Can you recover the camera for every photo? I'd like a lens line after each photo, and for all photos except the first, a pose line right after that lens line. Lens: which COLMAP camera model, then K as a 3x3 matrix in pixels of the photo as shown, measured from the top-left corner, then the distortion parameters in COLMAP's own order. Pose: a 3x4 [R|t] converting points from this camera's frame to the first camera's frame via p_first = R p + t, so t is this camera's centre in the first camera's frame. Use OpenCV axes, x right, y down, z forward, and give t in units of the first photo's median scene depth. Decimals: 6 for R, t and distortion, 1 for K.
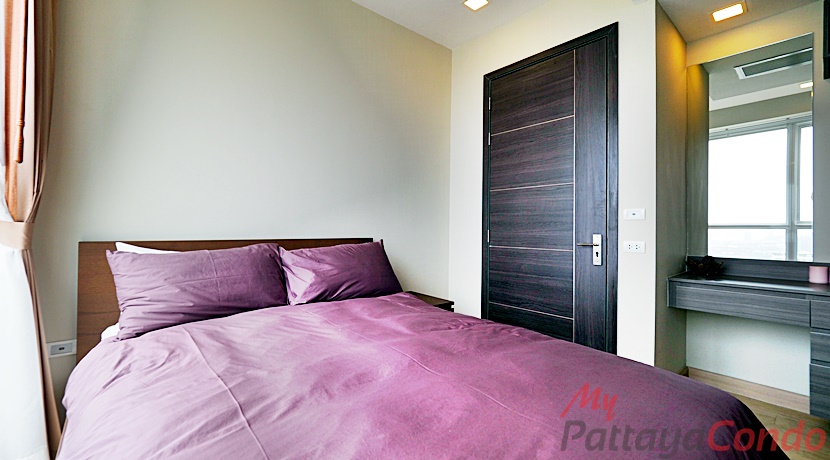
lens RADIAL K [[350.1, 0, 402.4], [0, 350.1, 226.1], [0, 0, 1]] dist [-0.003624, -0.000638]
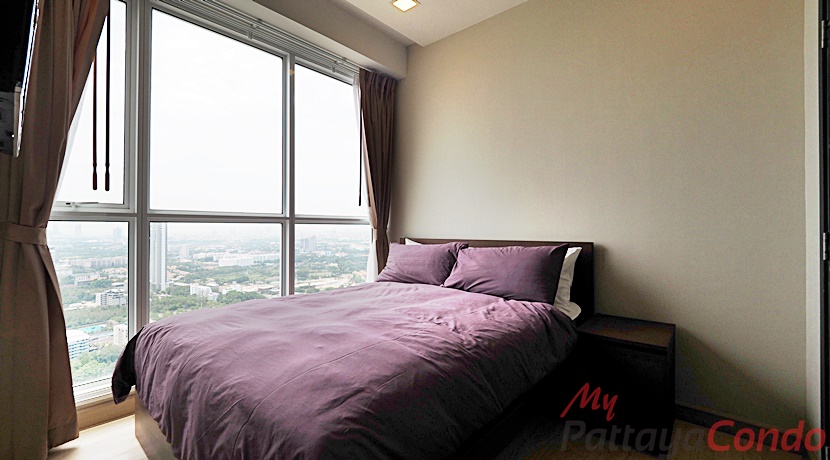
lens RADIAL K [[350.1, 0, 402.4], [0, 350.1, 226.1], [0, 0, 1]] dist [-0.003624, -0.000638]
pose [[0.107947, -0.020914, -0.993937, 0.995172], [0.007966, 0.999765, -0.020172, 0.014737], [0.994125, -0.005740, 0.108088, 0.677437]]
